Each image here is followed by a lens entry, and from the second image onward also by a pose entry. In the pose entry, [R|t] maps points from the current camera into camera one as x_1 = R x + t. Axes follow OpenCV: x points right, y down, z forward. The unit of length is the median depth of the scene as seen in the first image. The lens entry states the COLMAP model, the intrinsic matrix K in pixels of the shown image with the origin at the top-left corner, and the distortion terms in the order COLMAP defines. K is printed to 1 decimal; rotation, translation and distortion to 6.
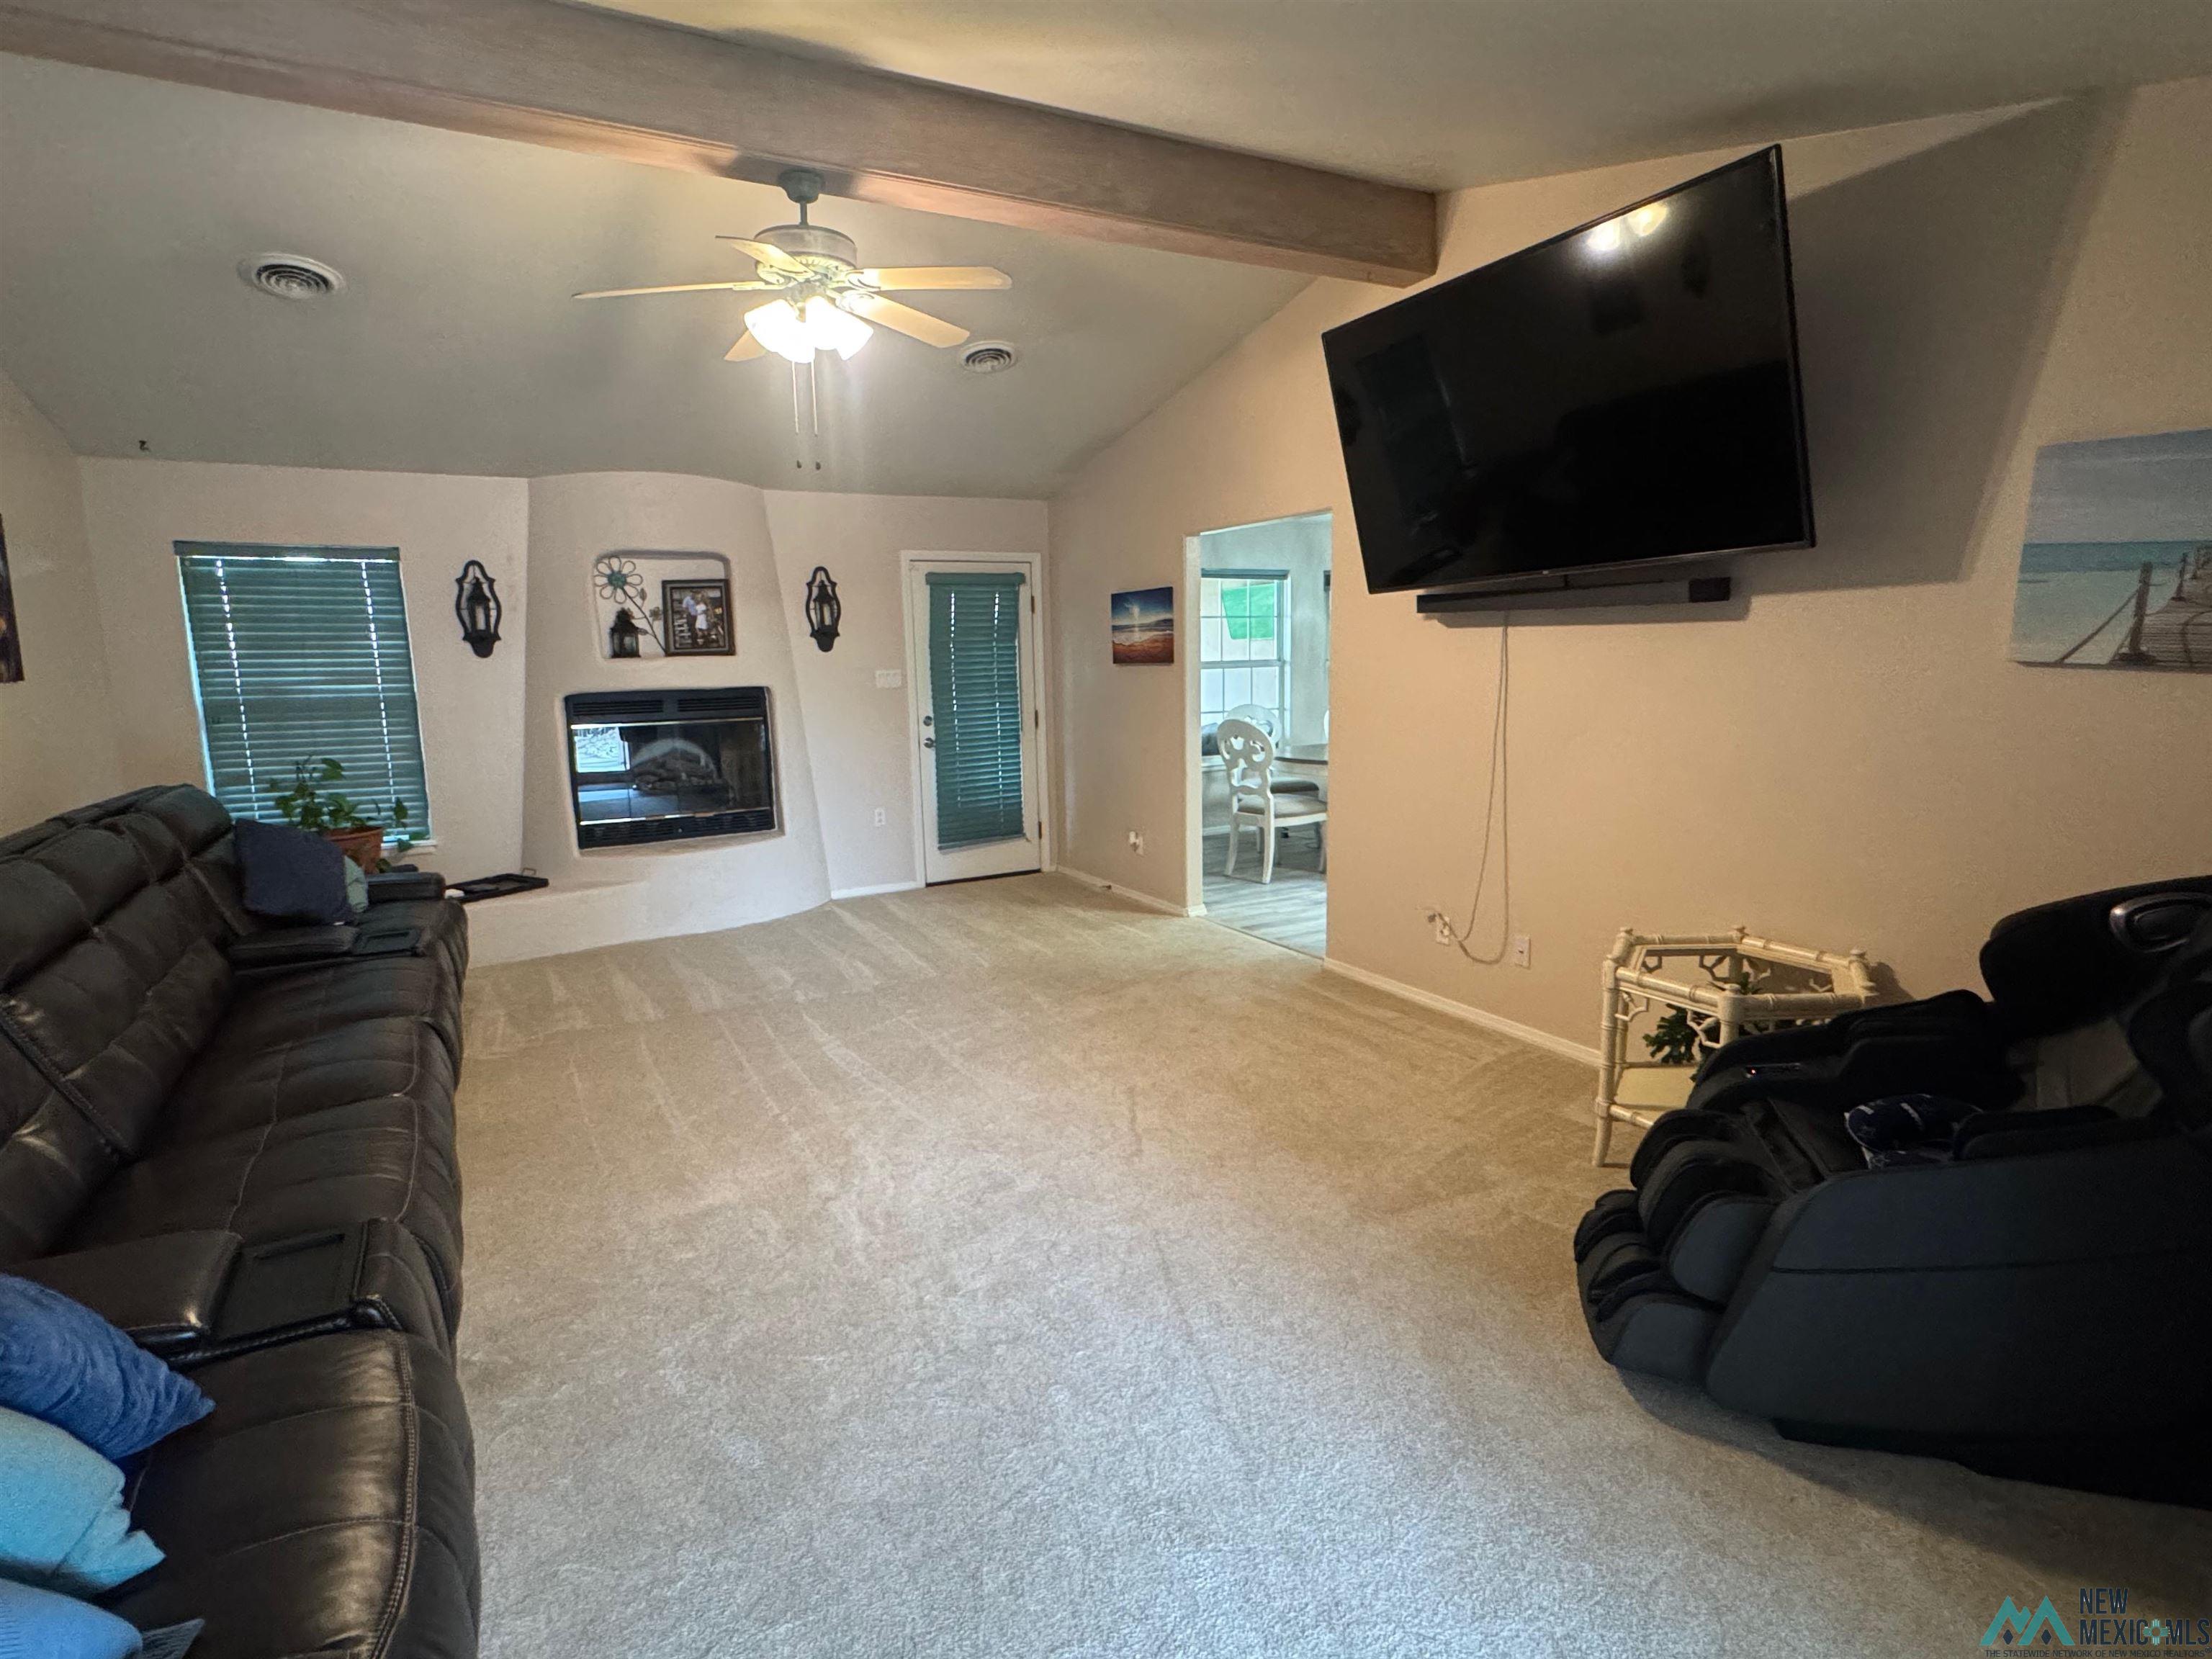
lens RADIAL K [[1161.9, 0, 1101.7], [0, 1161.9, 833.0], [0, 0, 1]] dist [0.001280, 0.001629]
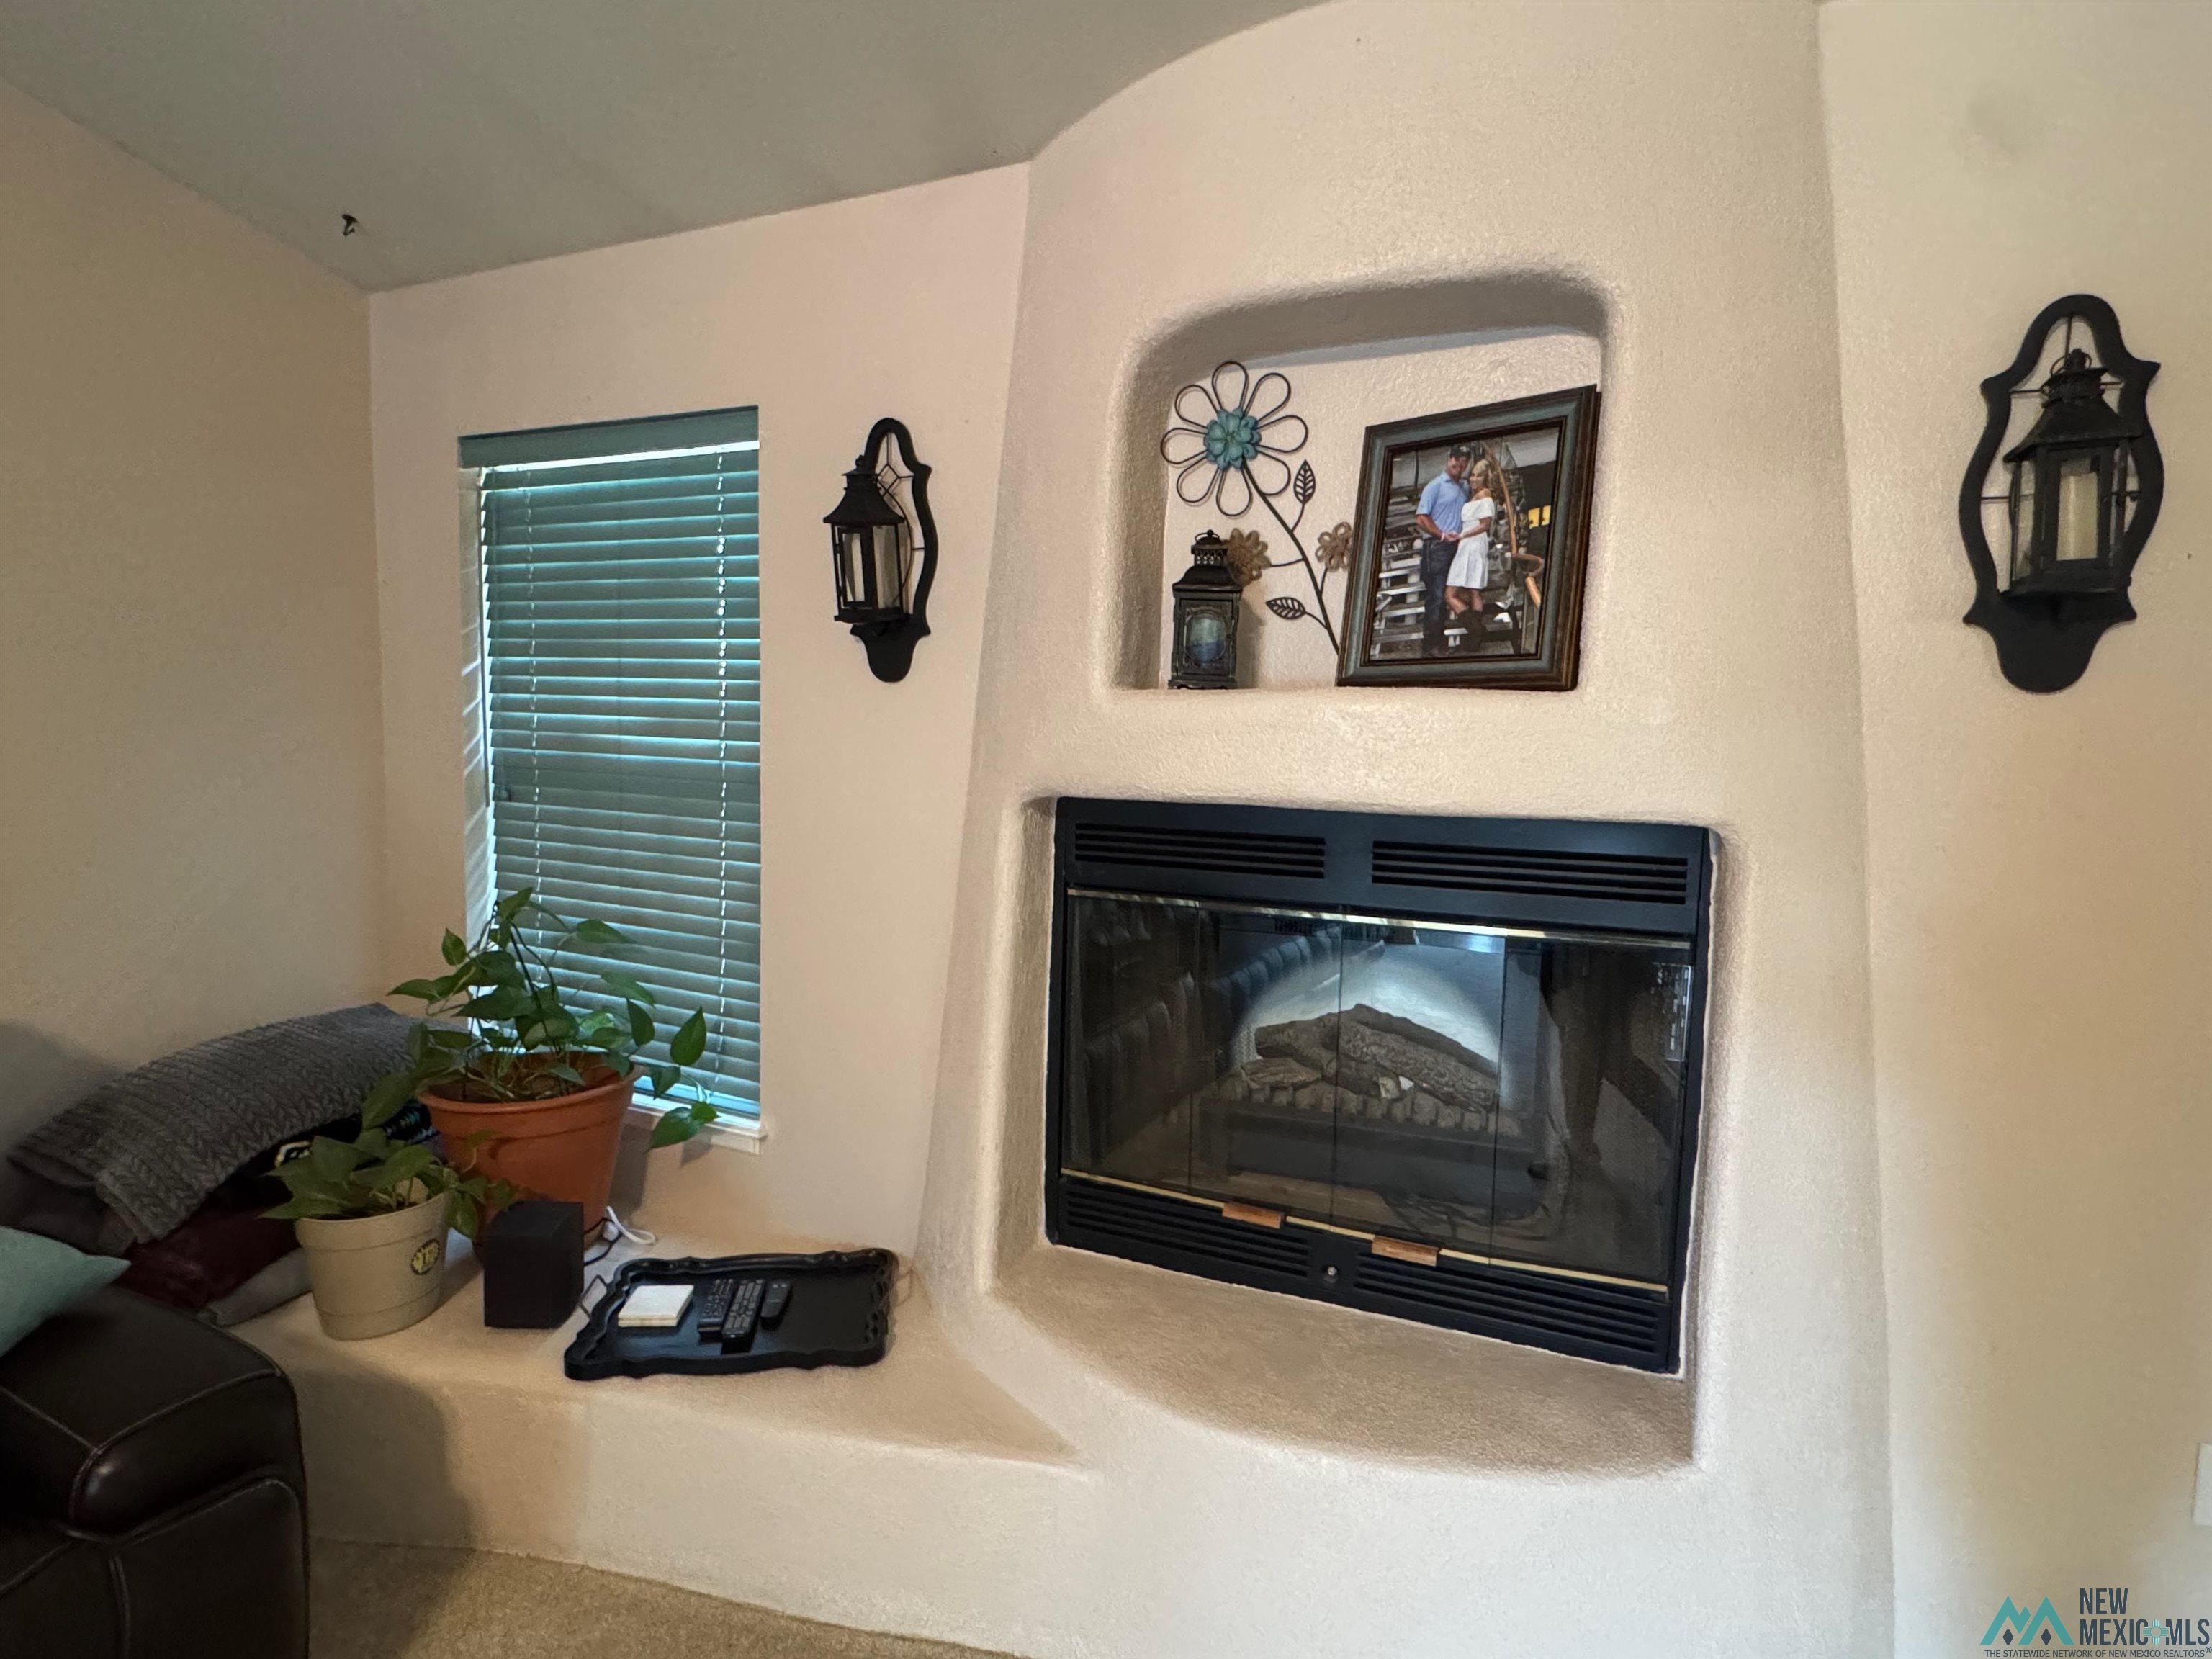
lens RADIAL K [[1161.9, 0, 1102.3], [0, 1161.9, 824.2], [0, 0, 1]] dist [0.001280, 0.001629]
pose [[0.621938, 0.102609, -0.776315, -0.187667], [-0.155942, 0.987750, 0.005624, -0.112812], [0.767382, 0.117563, 0.630320, 0.783695]]
